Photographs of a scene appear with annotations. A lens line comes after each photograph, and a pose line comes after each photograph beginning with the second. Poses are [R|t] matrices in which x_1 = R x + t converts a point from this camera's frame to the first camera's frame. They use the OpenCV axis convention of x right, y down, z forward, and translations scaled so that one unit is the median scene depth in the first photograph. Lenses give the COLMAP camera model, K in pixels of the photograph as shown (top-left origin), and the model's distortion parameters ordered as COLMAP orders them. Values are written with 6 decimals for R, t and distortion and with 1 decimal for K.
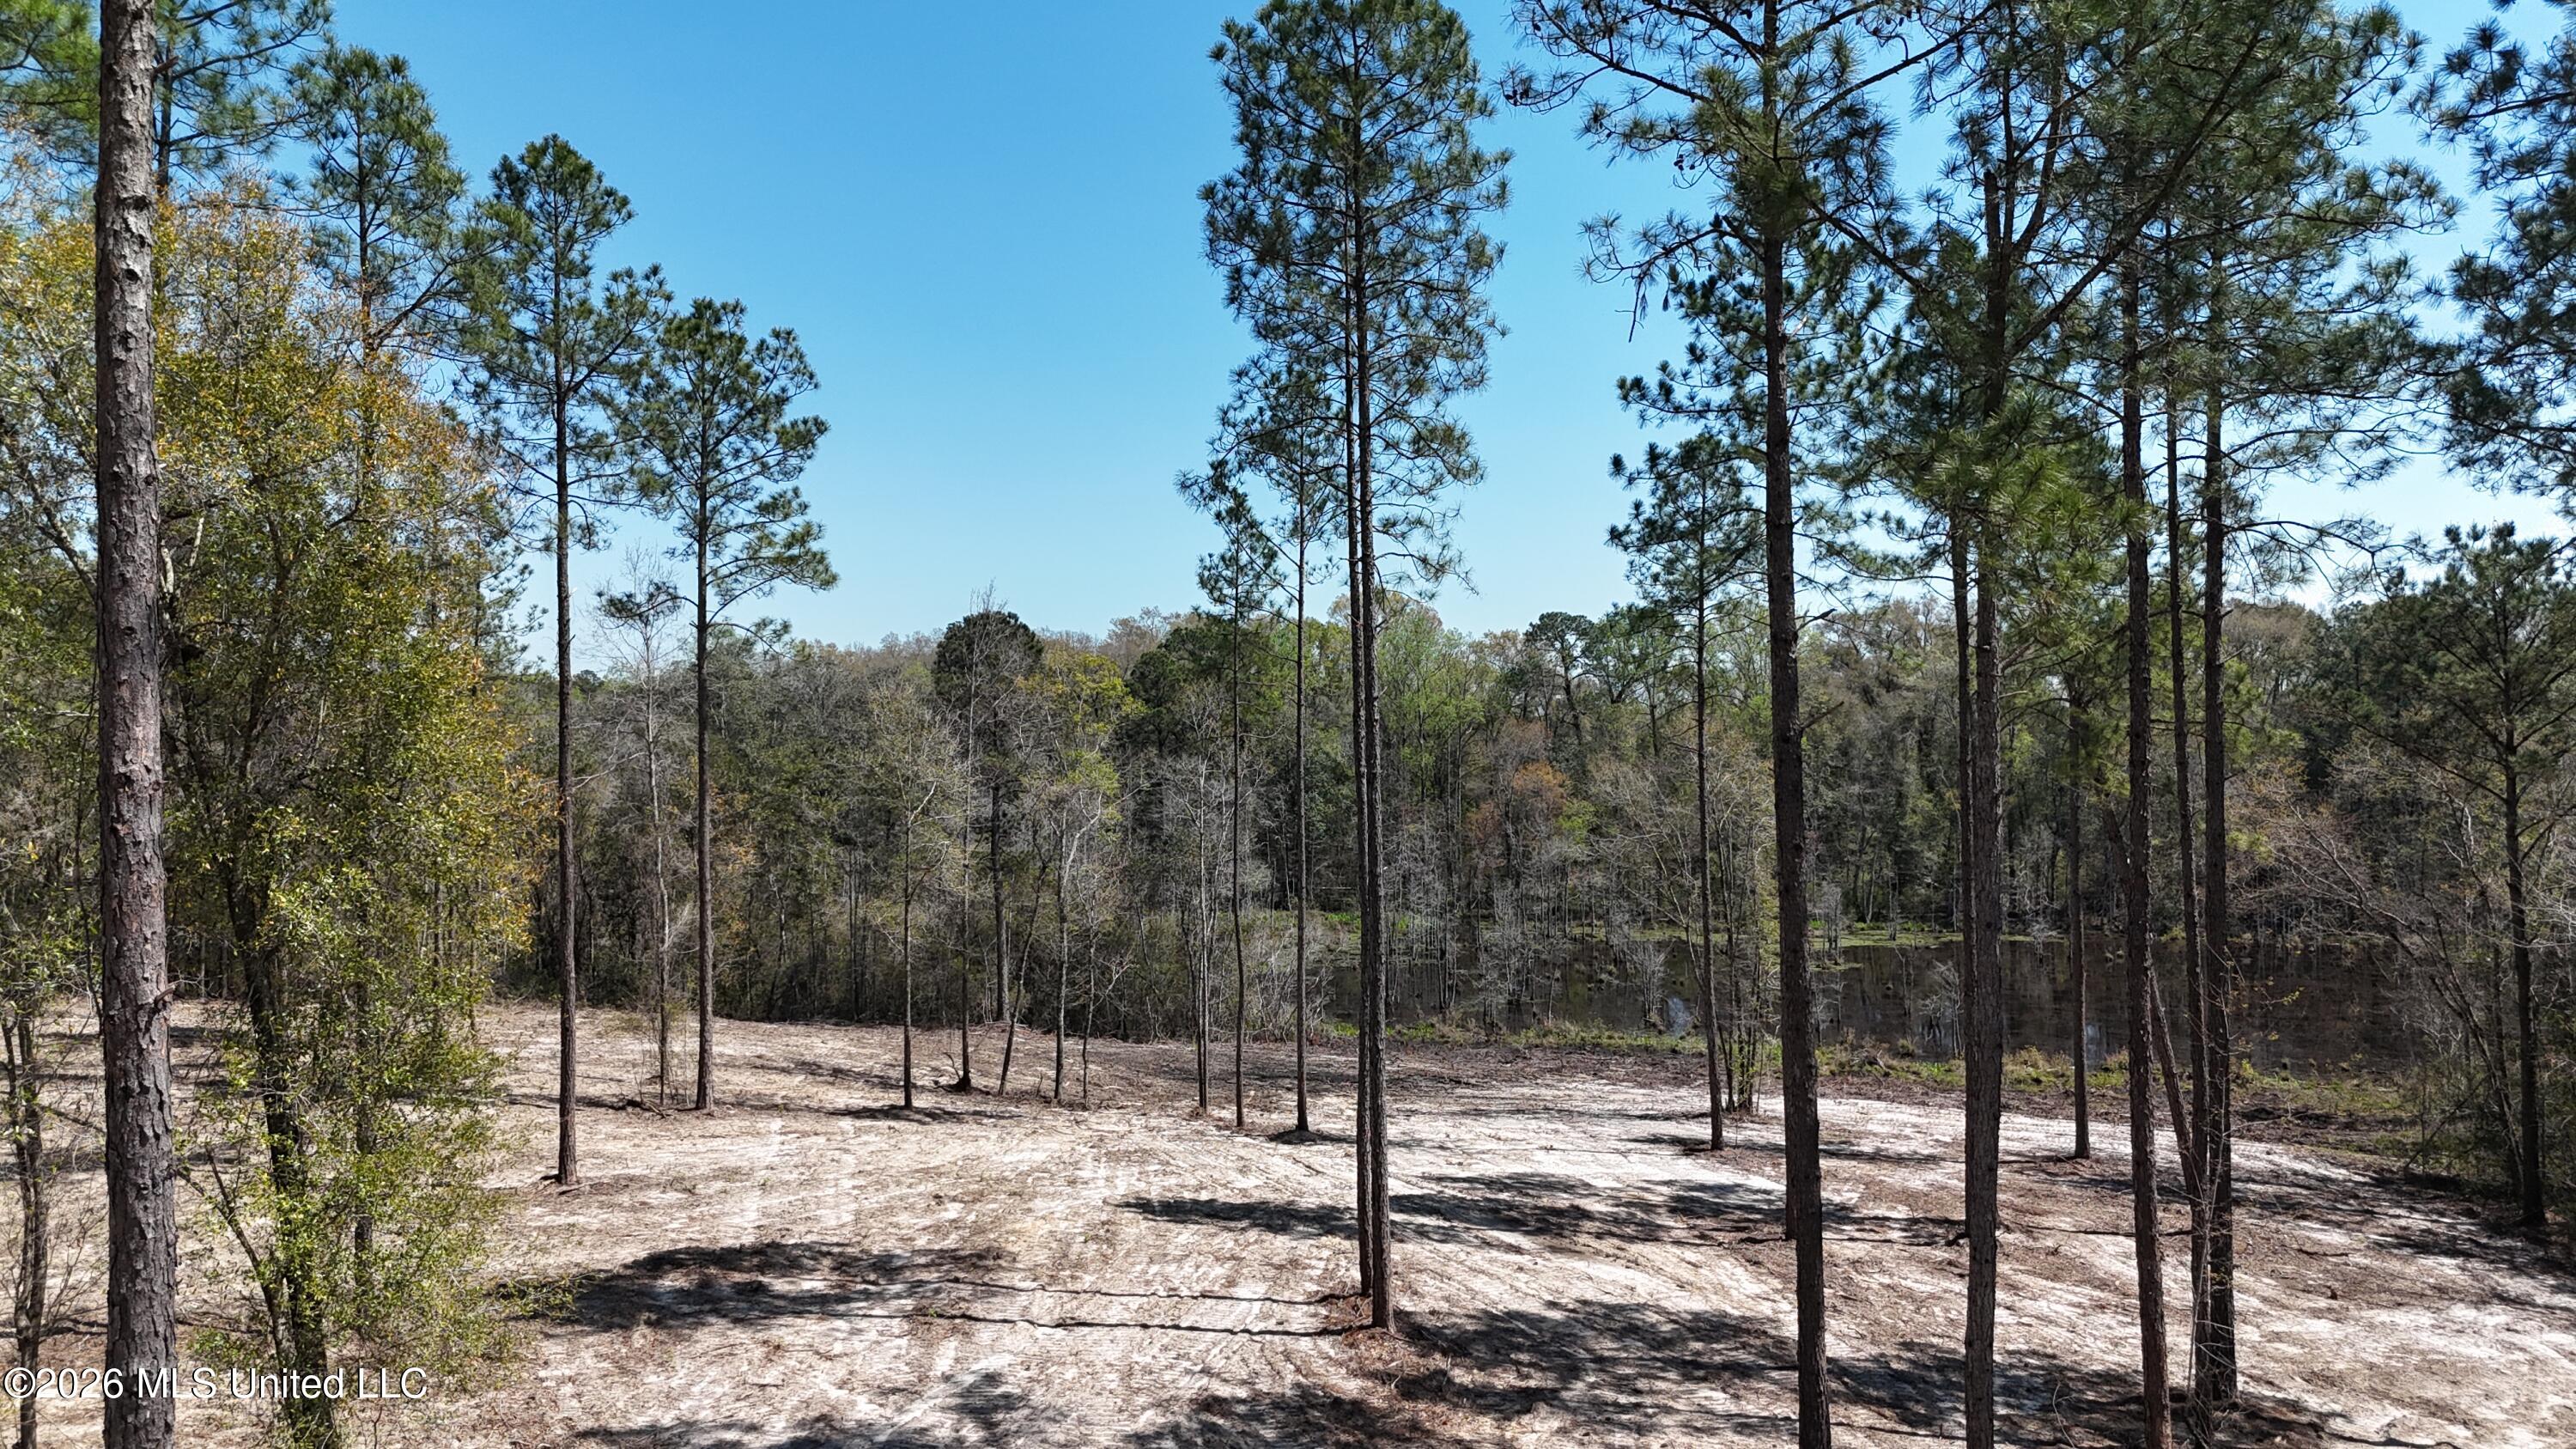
lens RADIAL K [[1959.5, 0, 1290.8], [0, 1959.5, 727.7], [0, 0, 1]] dist [0.121960, -0.094282]
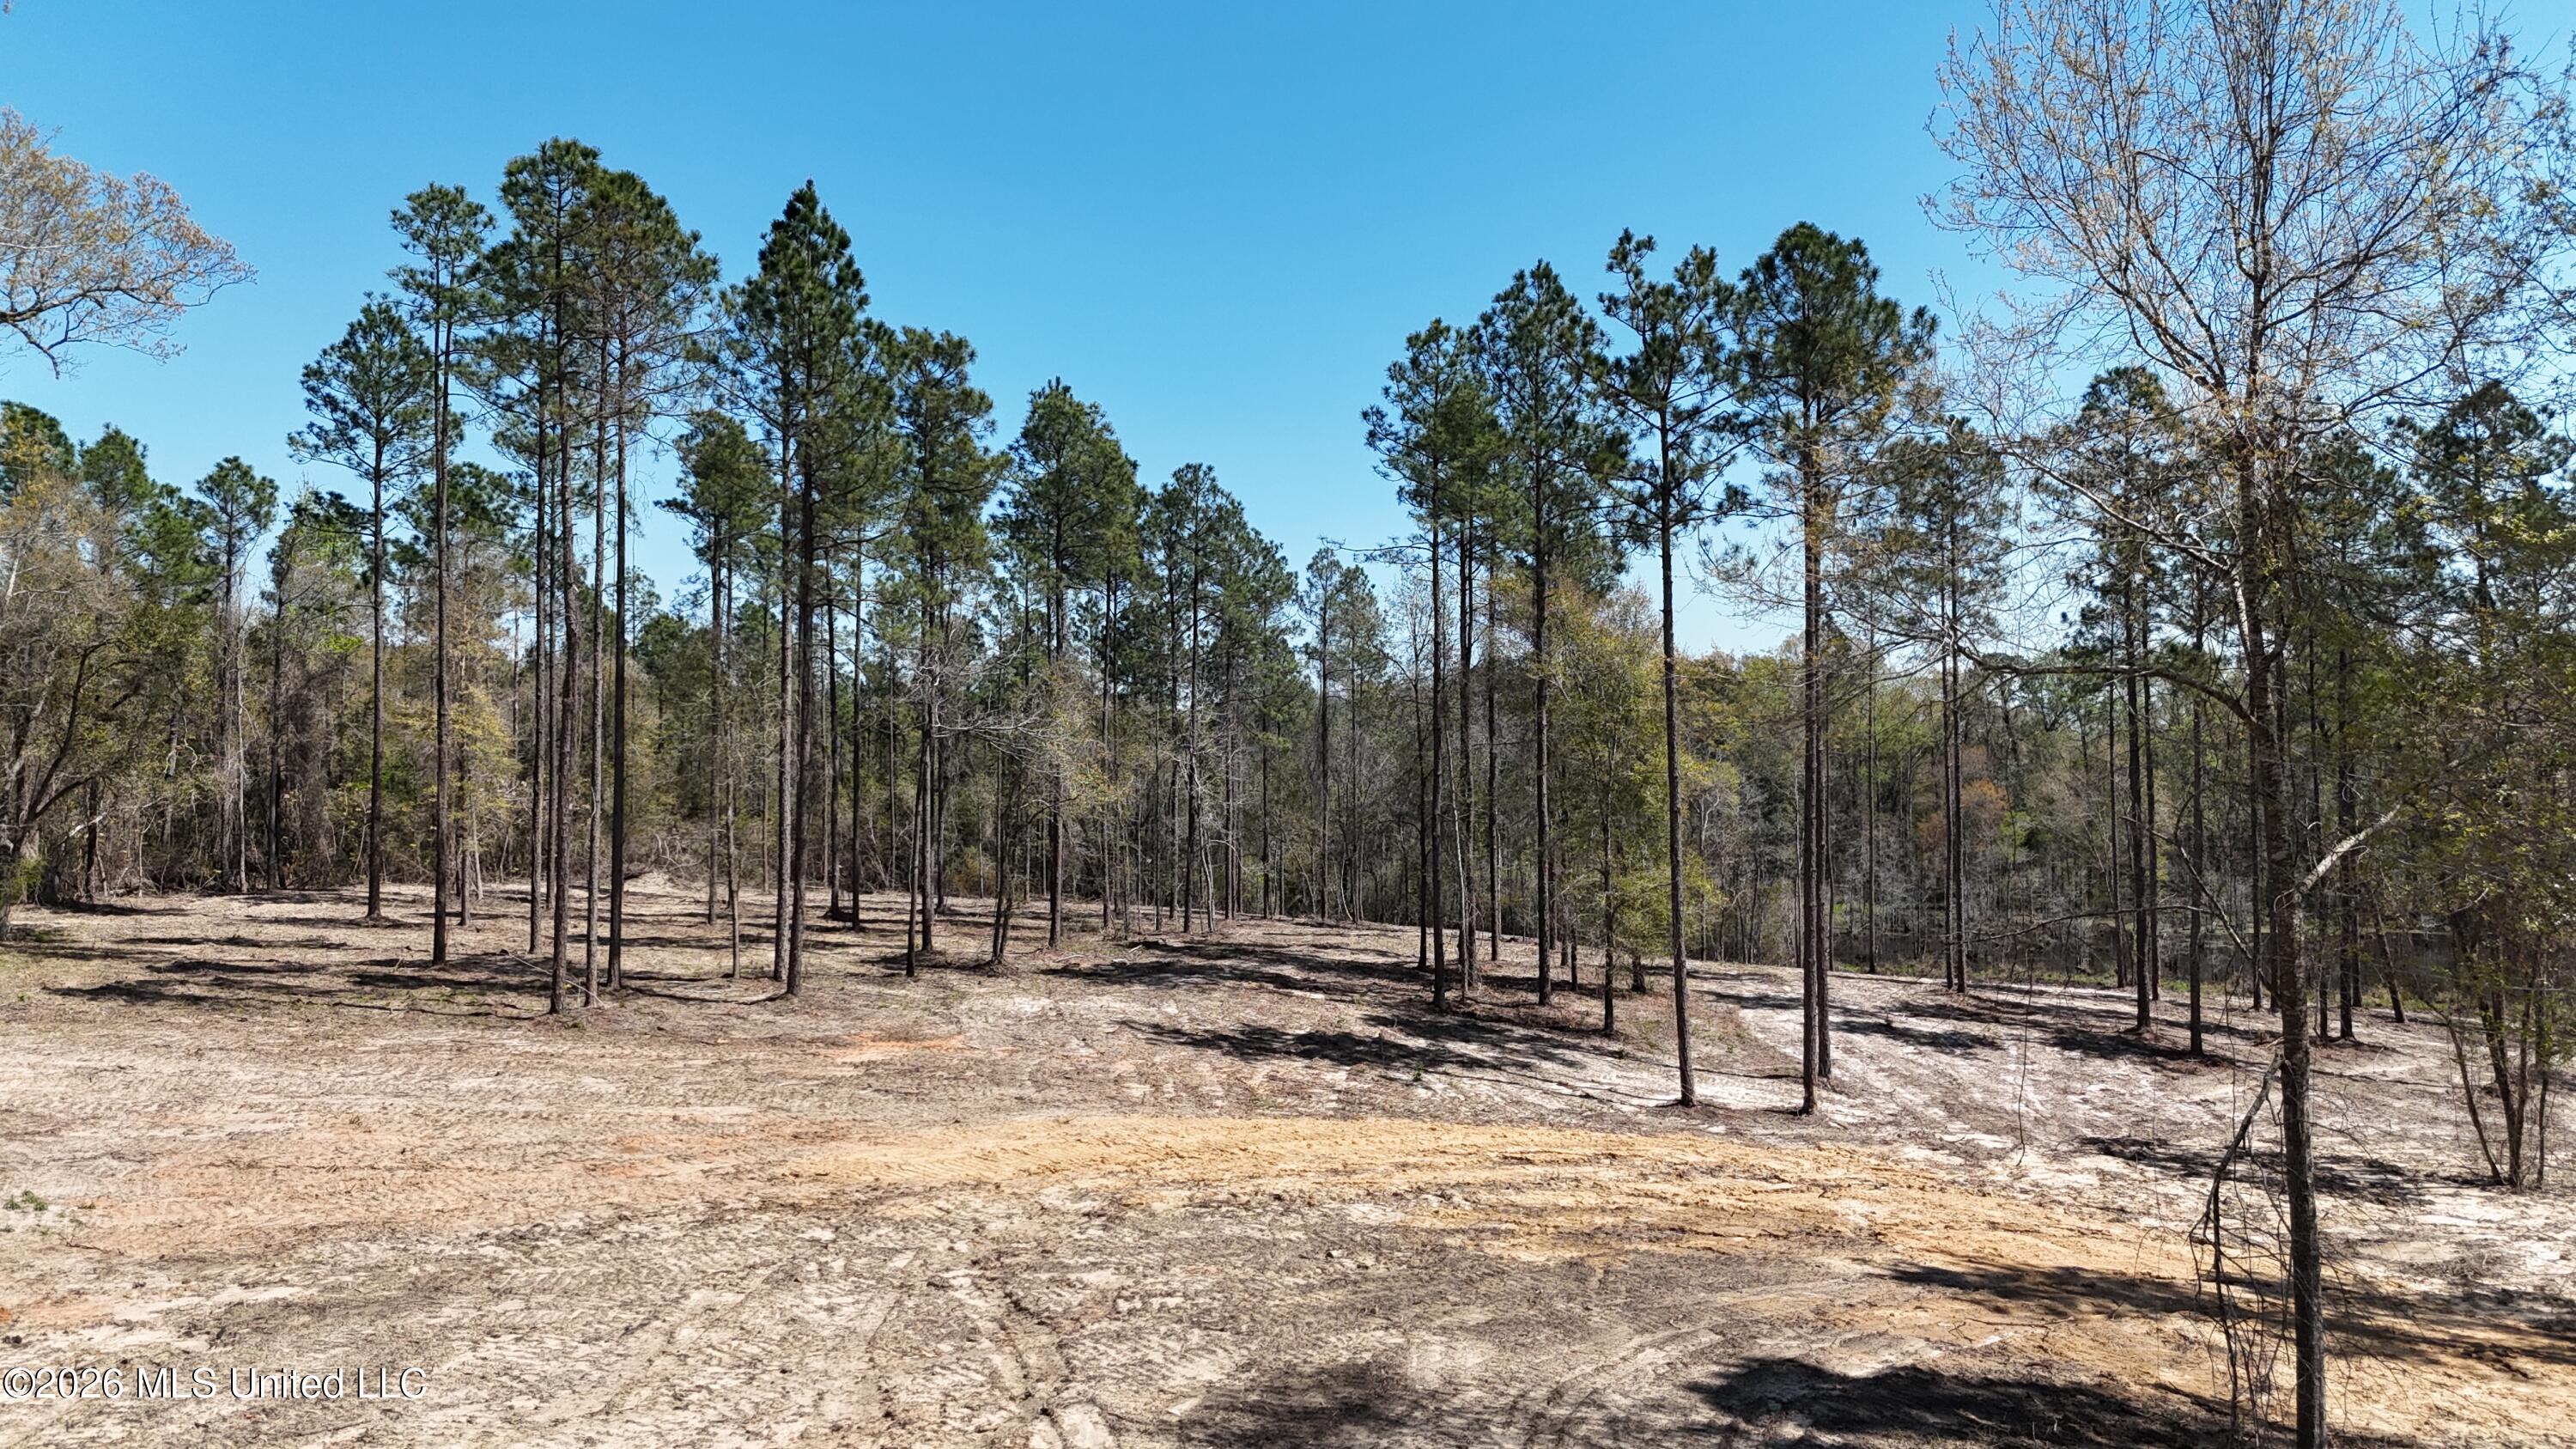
lens RADIAL K [[1959.5, 0, 1289.4], [0, 1959.5, 711.5], [0, 0, 1]] dist [0.121960, -0.094282]
pose [[0.980484, 0.003011, -0.196578, -0.050042], [-0.007085, 0.999774, -0.020026, 0.003007], [0.196473, 0.021028, 0.980284, -0.273346]]
